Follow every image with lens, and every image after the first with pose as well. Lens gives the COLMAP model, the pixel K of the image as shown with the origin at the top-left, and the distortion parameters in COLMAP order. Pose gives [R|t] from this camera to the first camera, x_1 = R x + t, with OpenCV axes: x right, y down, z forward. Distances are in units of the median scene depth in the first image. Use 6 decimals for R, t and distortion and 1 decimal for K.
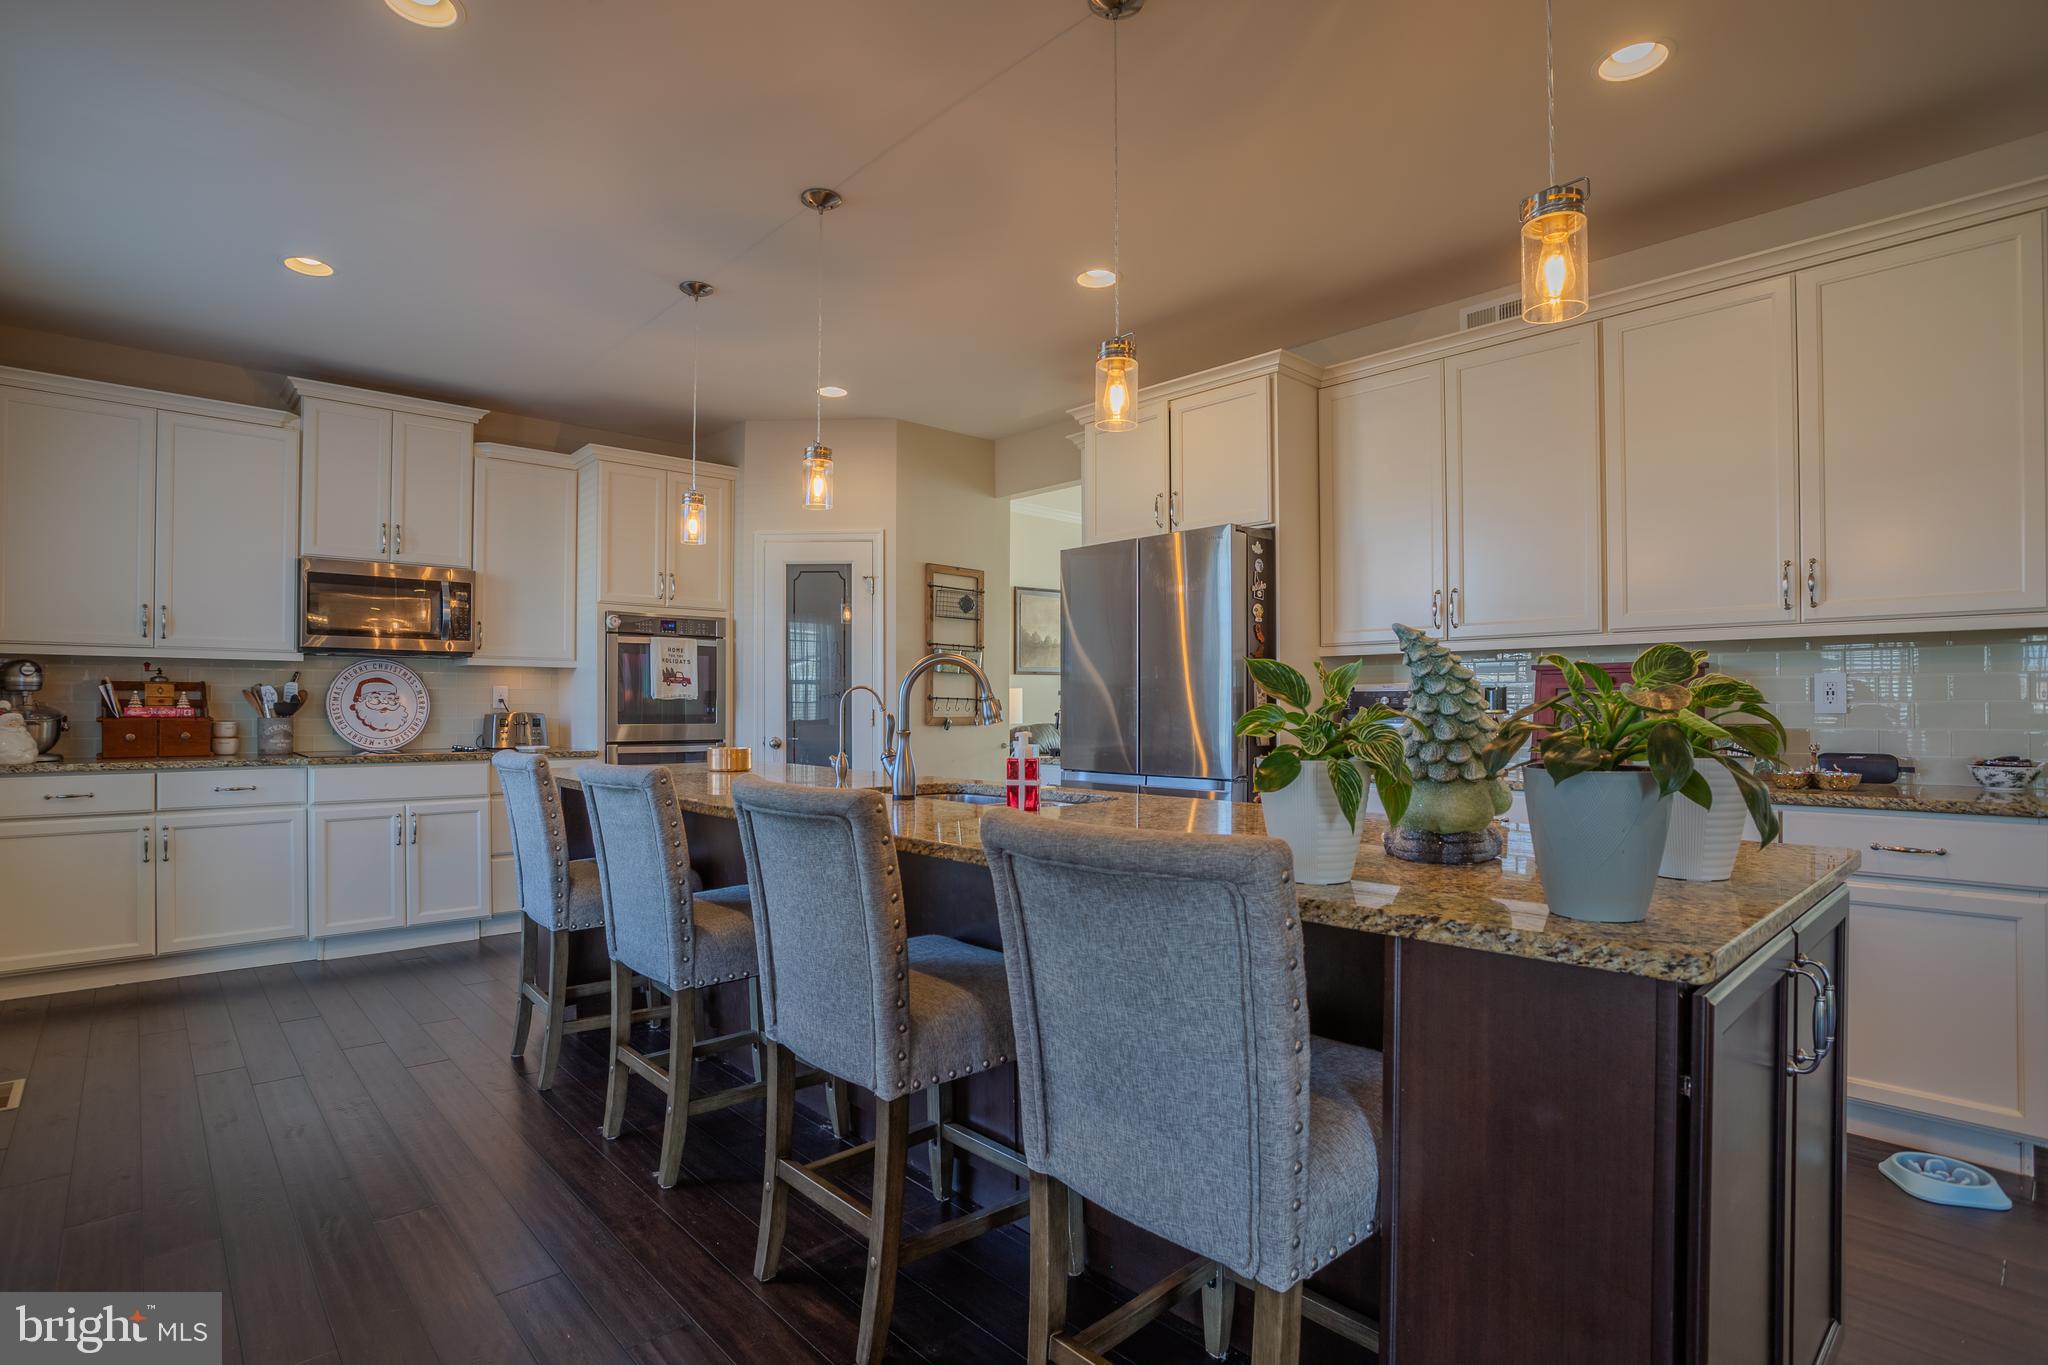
lens RADIAL K [[1021.5, 0, 1032.3], [0, 1021.5, 697.6], [0, 0, 1]] dist [-0.023875, 0.000201]
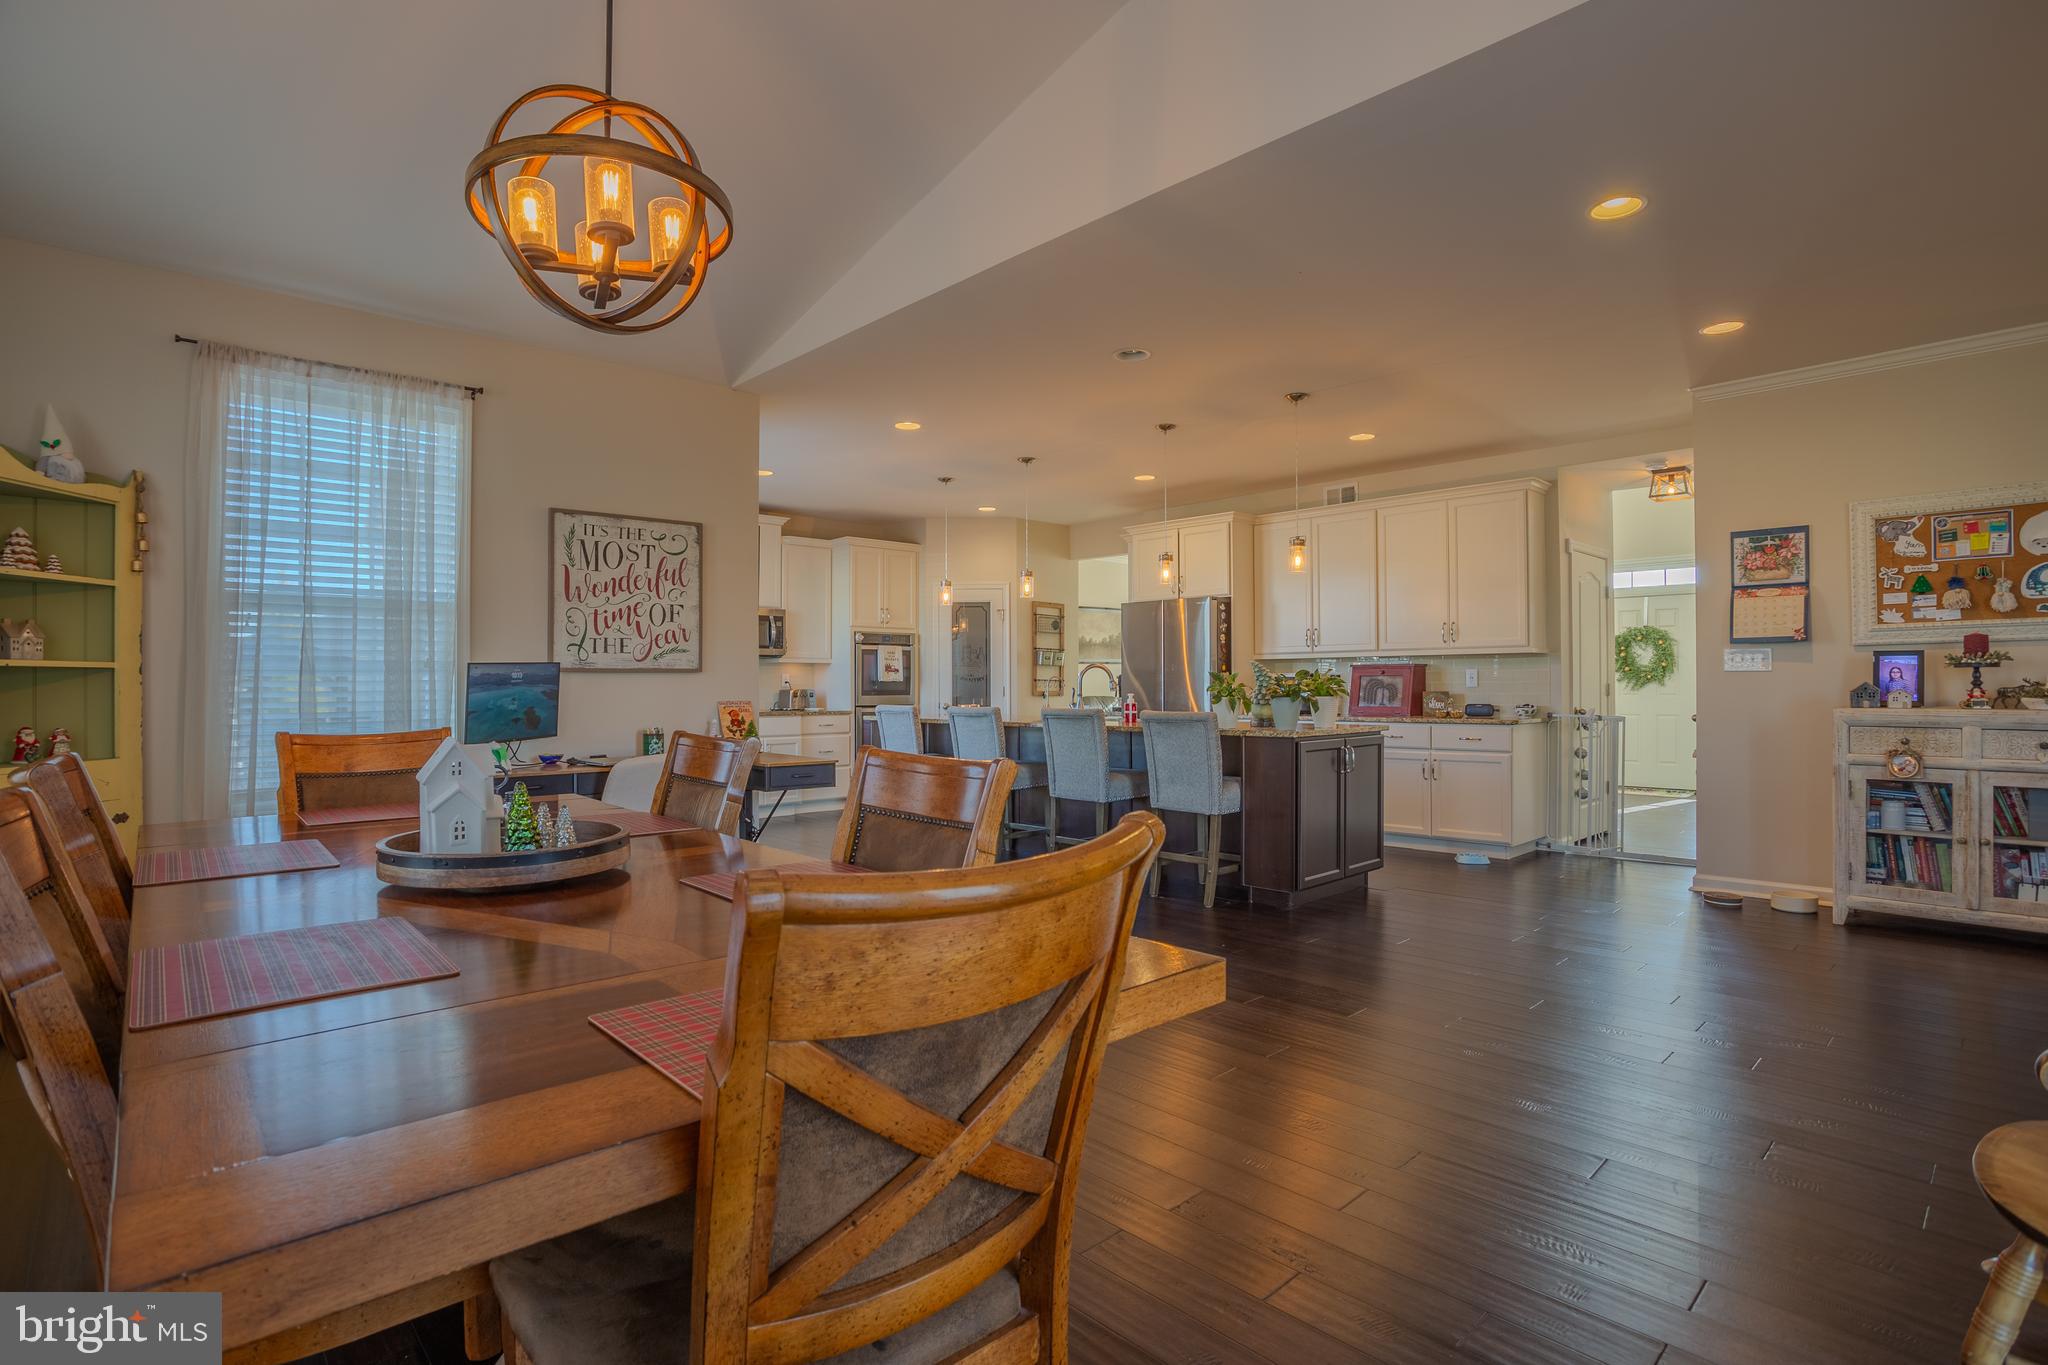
lens RADIAL K [[1005.6, 0, 1015.0], [0, 1005.6, 682.2], [0, 0, 1]] dist [-0.075698, 0.032154]
pose [[0.999955, -0.001491, -0.009326, -0.131254], [0.001532, 0.999989, 0.004423, -0.004228], [0.009319, -0.004437, 0.999947, -0.753732]]
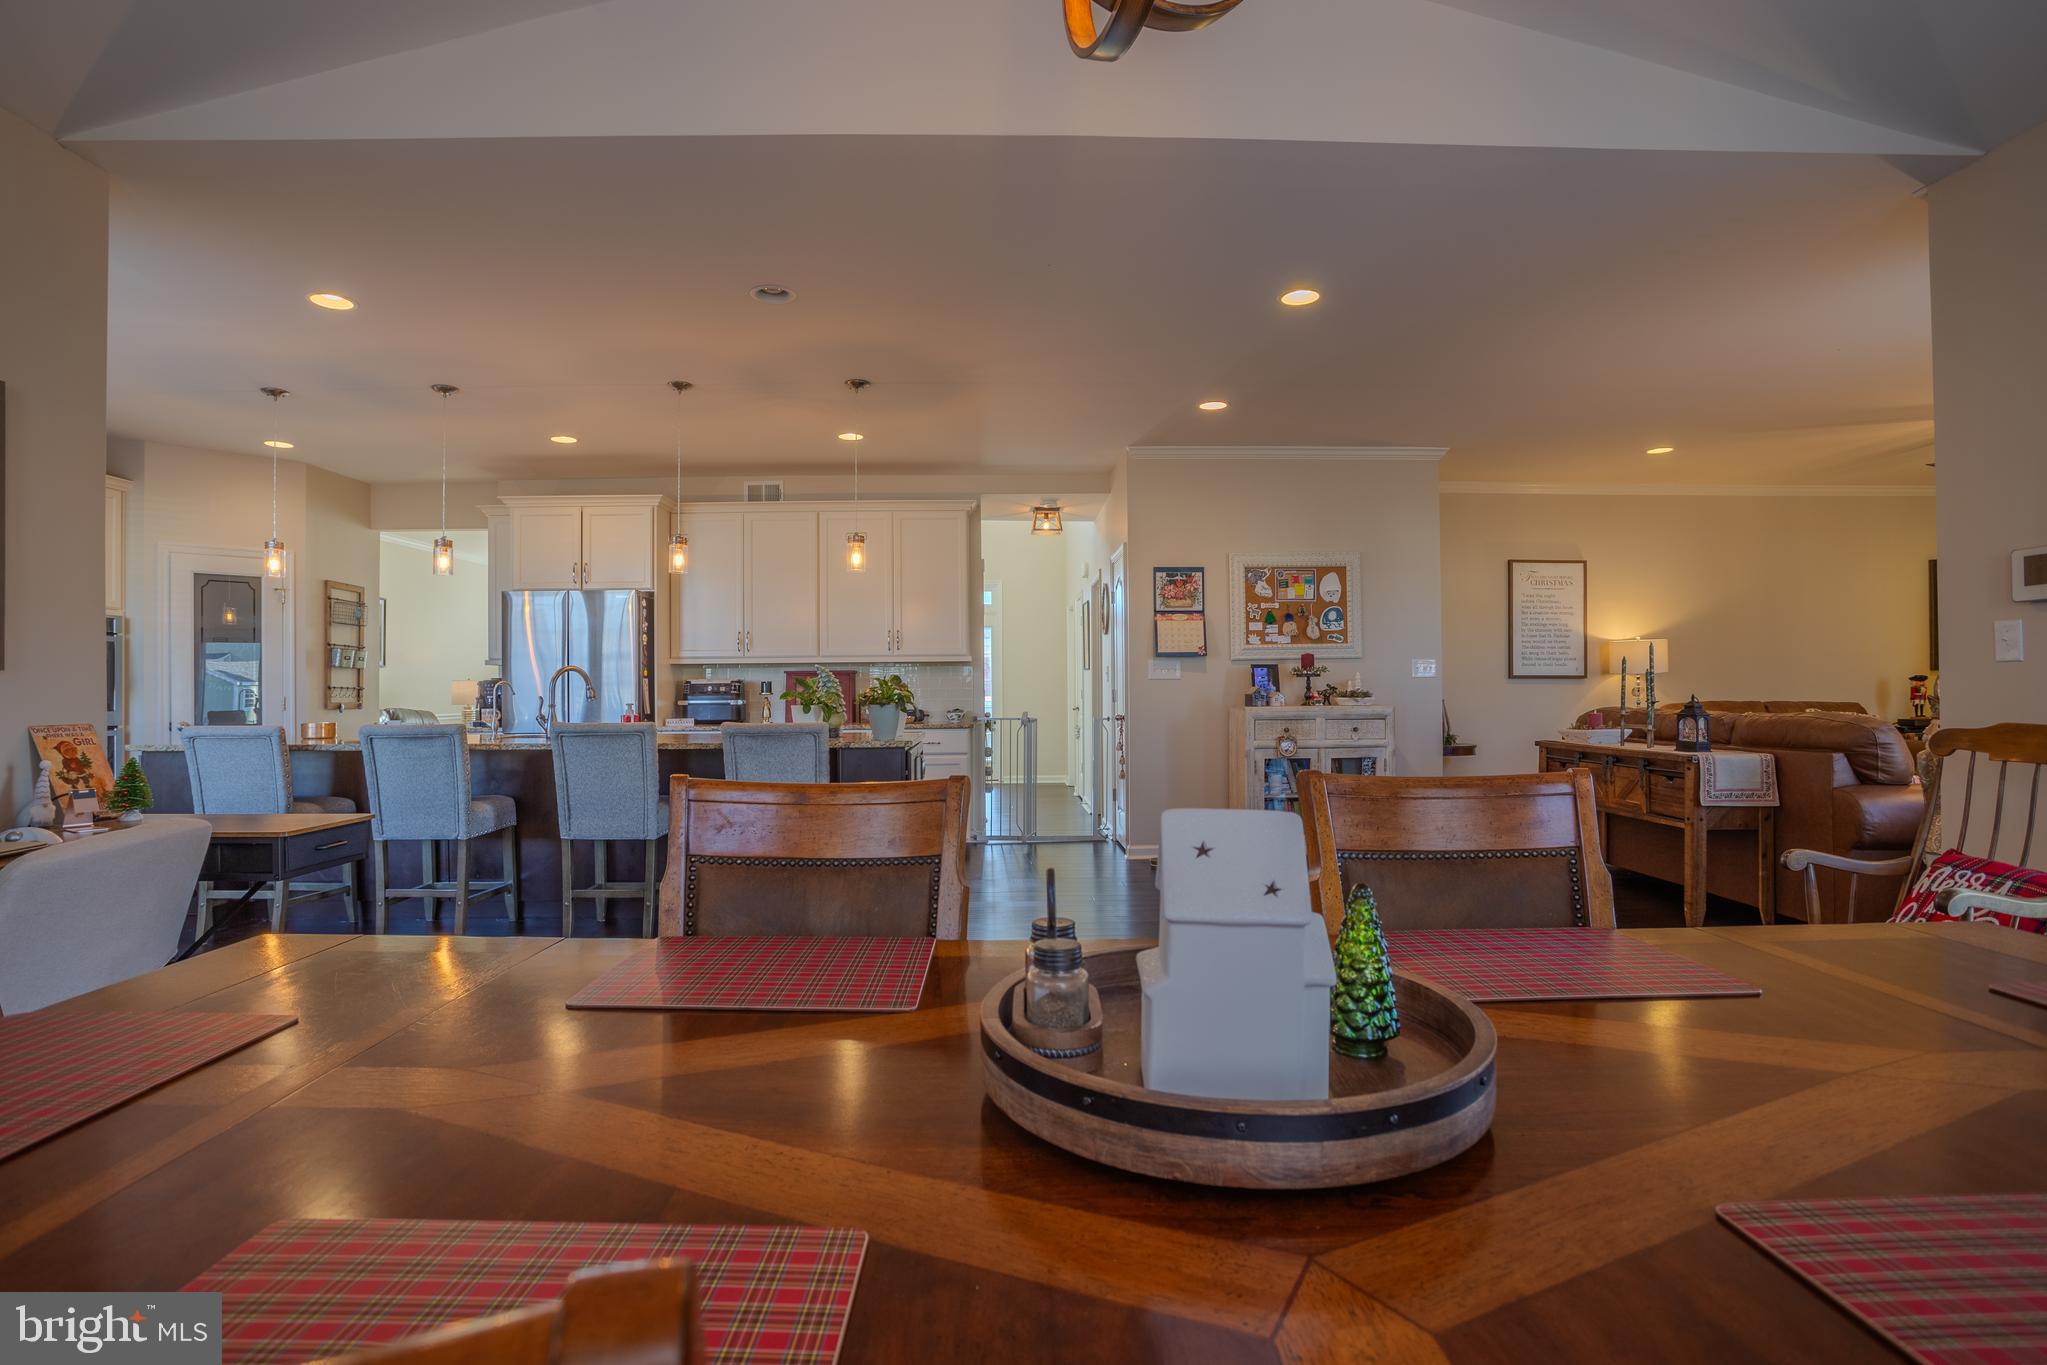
lens RADIAL K [[1005.1, 0, 1014.5], [0, 1005.1, 682.2], [0, 0, 1]] dist [-0.075698, 0.032154]
pose [[0.667653, 0.001374, 0.744471, -0.476810], [0.001101, 0.999995, -0.002833, -0.002268], [-0.744472, 0.002711, 0.667649, -0.472057]]
